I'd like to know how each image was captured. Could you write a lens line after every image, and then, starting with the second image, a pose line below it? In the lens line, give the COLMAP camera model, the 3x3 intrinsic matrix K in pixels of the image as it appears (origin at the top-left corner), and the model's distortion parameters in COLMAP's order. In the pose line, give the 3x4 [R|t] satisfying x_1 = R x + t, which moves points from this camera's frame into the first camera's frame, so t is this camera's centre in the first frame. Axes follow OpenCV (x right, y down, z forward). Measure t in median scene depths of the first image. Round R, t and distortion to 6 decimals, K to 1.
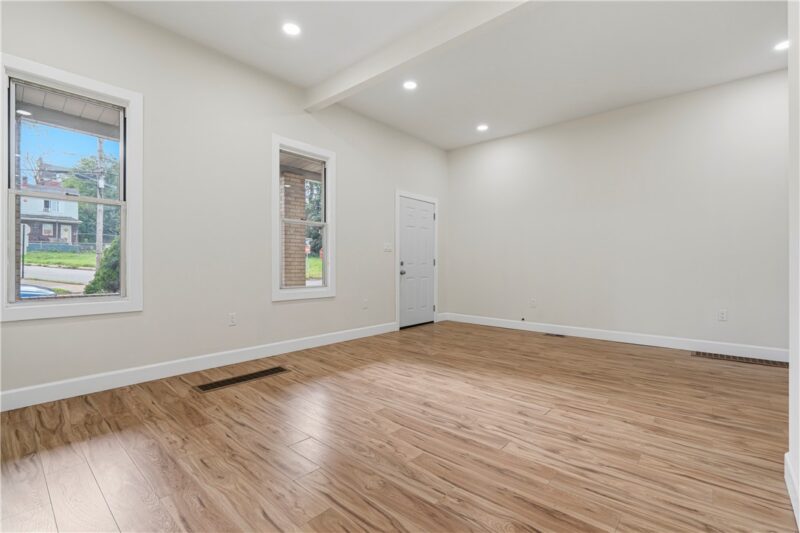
lens RADIAL K [[357.9, 0, 400.0], [0, 357.9, 266.5], [0, 0, 1]] dist [-0.004170, 0.000571]
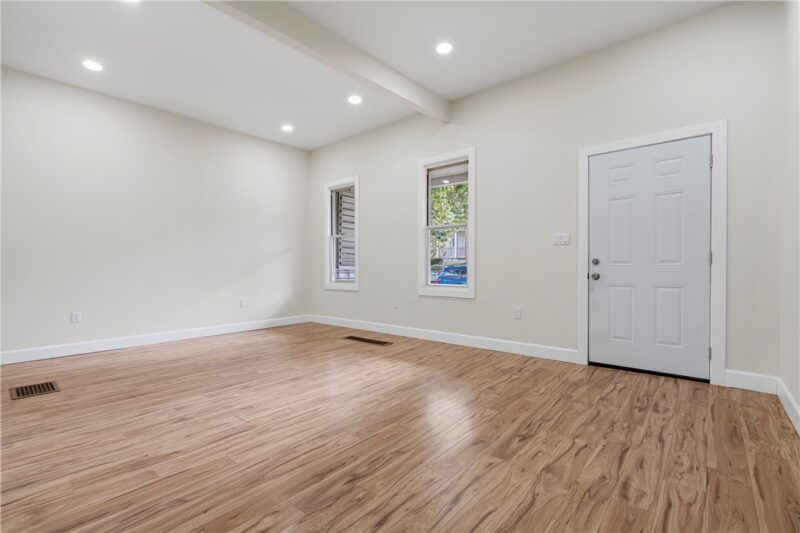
lens RADIAL K [[357.9, 0, 400.0], [0, 357.9, 266.5], [0, 0, 1]] dist [-0.004170, 0.000571]
pose [[0.006511, -0.001417, -0.999978, 1.322171], [0.005392, 0.999985, -0.001382, -0.002060], [0.999964, -0.005383, 0.006518, 1.362377]]
